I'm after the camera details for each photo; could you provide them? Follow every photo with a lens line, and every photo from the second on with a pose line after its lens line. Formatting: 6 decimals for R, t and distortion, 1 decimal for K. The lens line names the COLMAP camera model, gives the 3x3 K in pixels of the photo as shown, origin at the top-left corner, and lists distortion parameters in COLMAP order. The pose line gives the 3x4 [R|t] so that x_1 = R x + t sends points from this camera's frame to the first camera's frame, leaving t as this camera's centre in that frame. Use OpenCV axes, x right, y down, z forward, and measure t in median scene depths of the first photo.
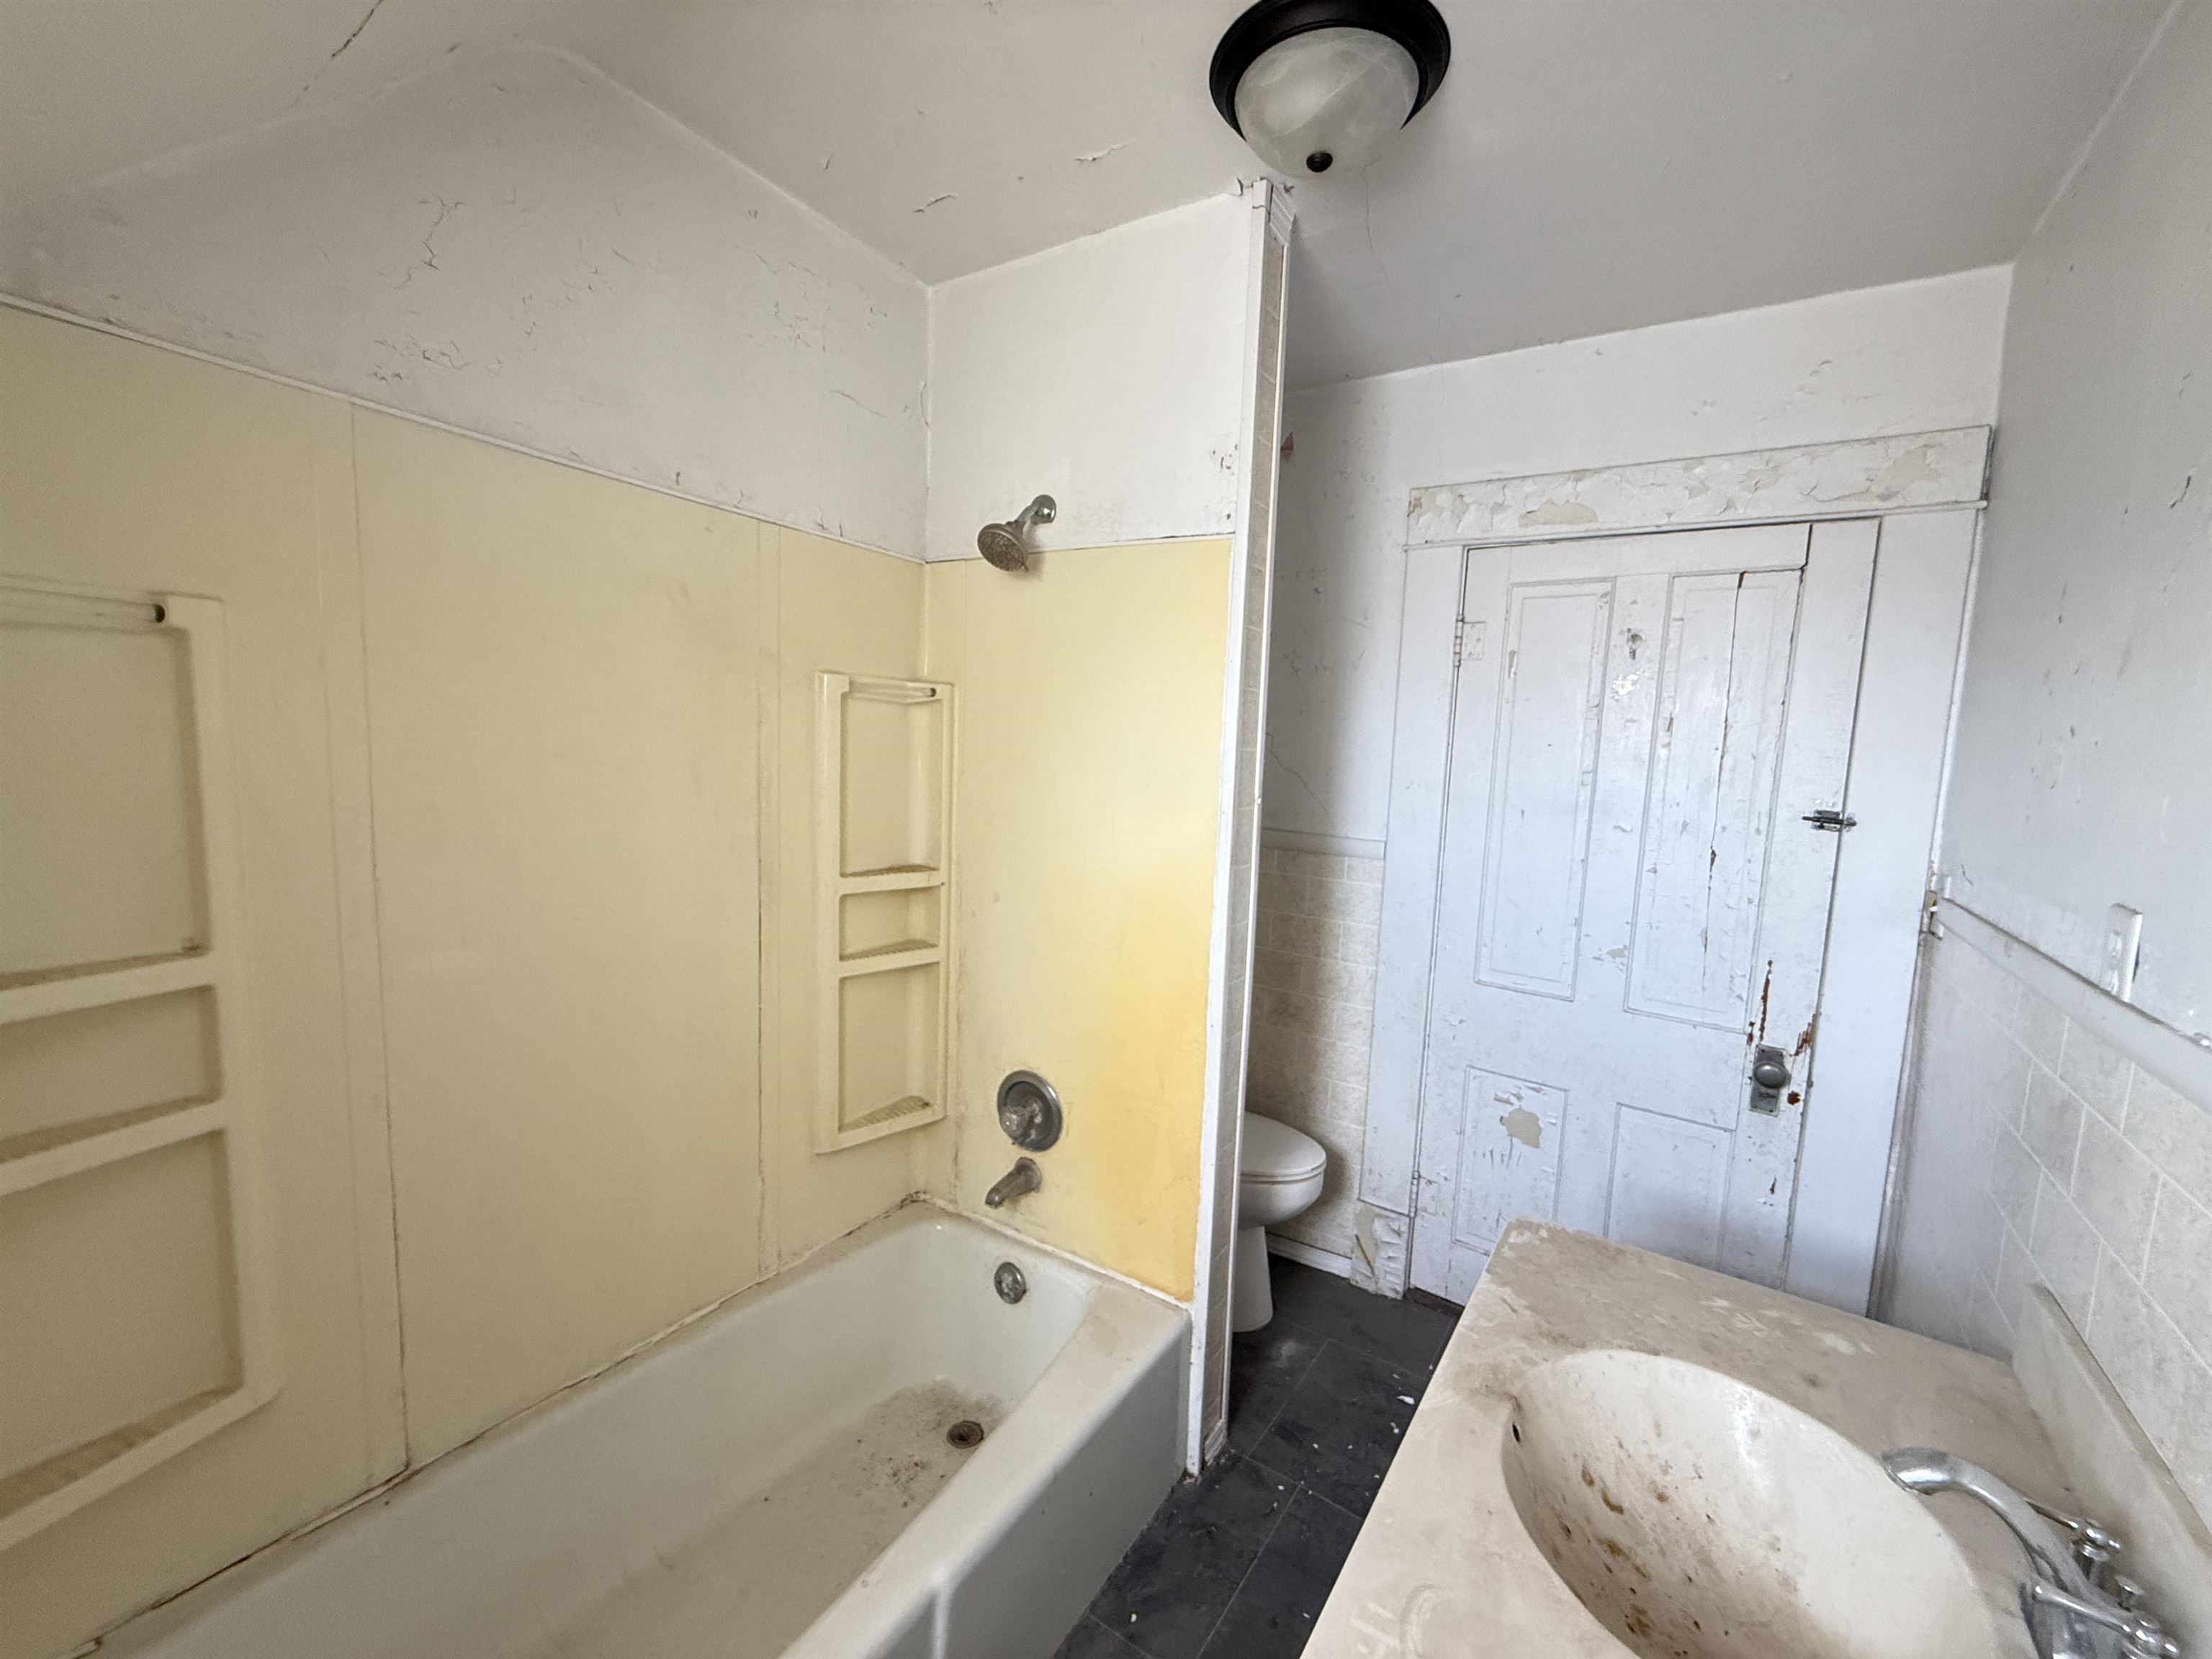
lens RADIAL K [[873.6, 0, 1108.7], [0, 873.6, 822.9], [0, 0, 1]] dist [0.001812, -0.000444]
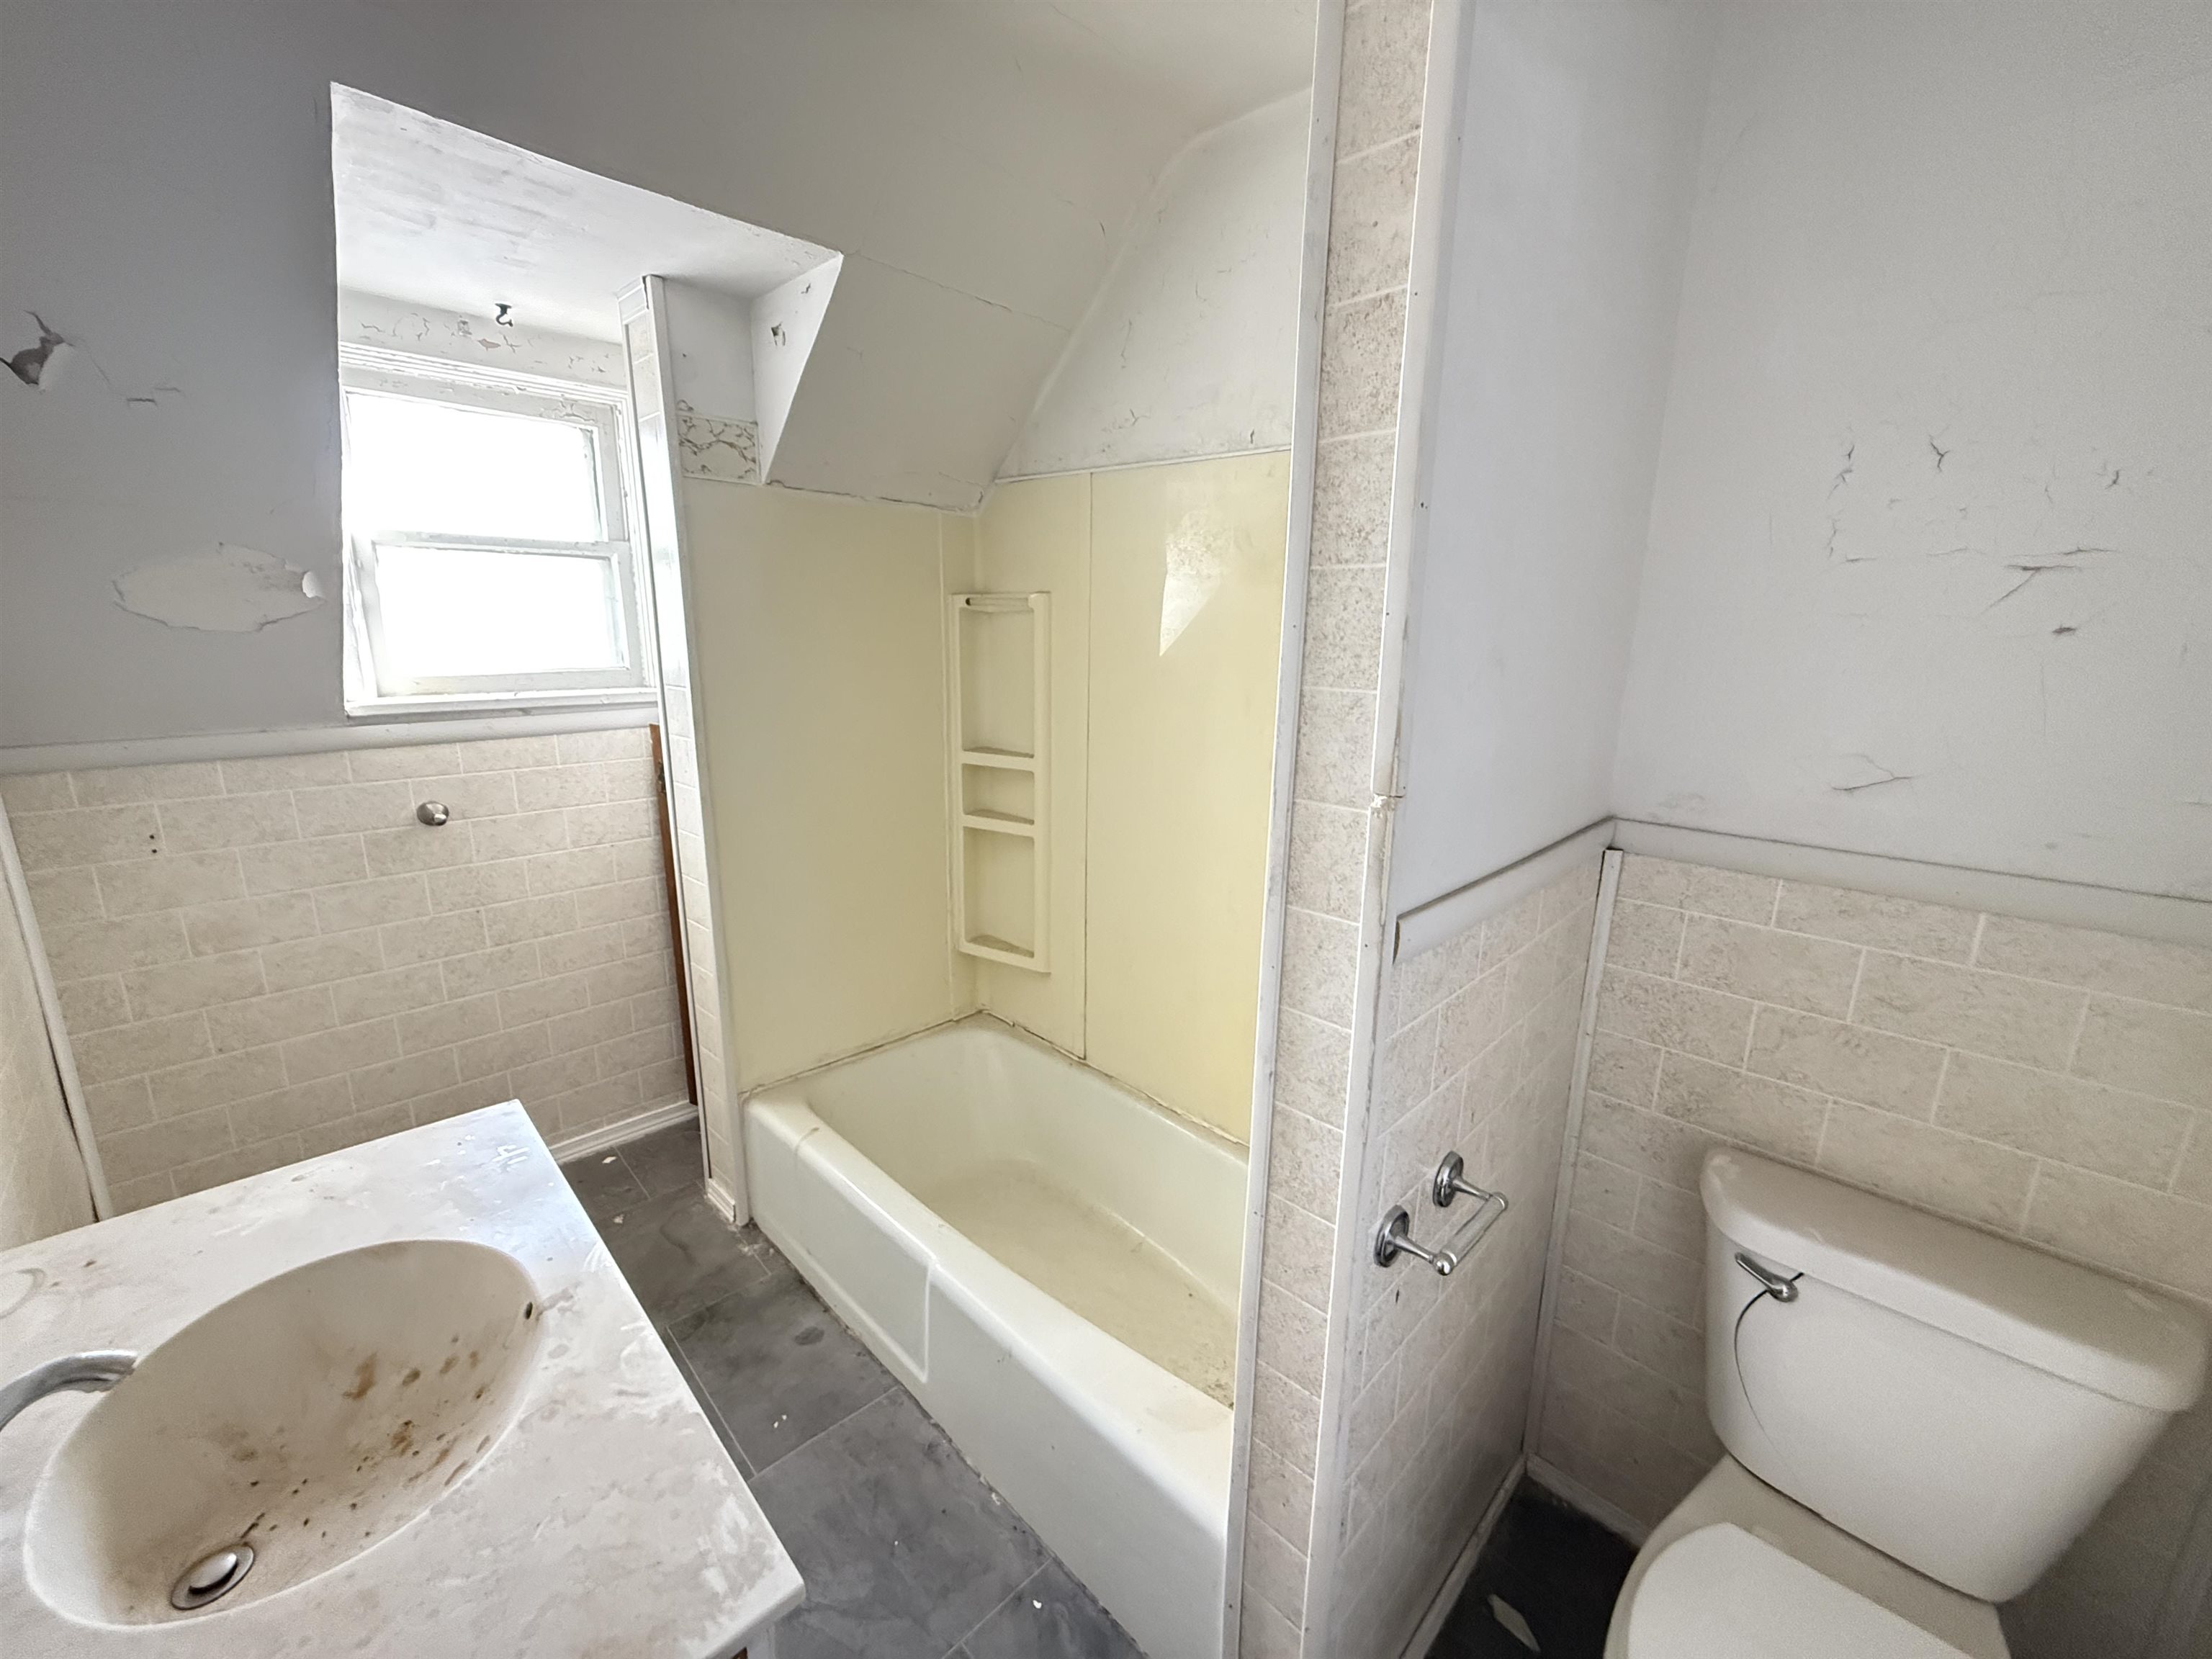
lens RADIAL K [[873.6, 0, 1106.5], [0, 873.6, 828.9], [0, 0, 1]] dist [0.001812, -0.000444]
pose [[-0.177066, 0.179805, -0.967635, 0.937111], [-0.128934, 0.970459, 0.203924, -0.125794], [0.975717, 0.160869, -0.148653, 1.300136]]
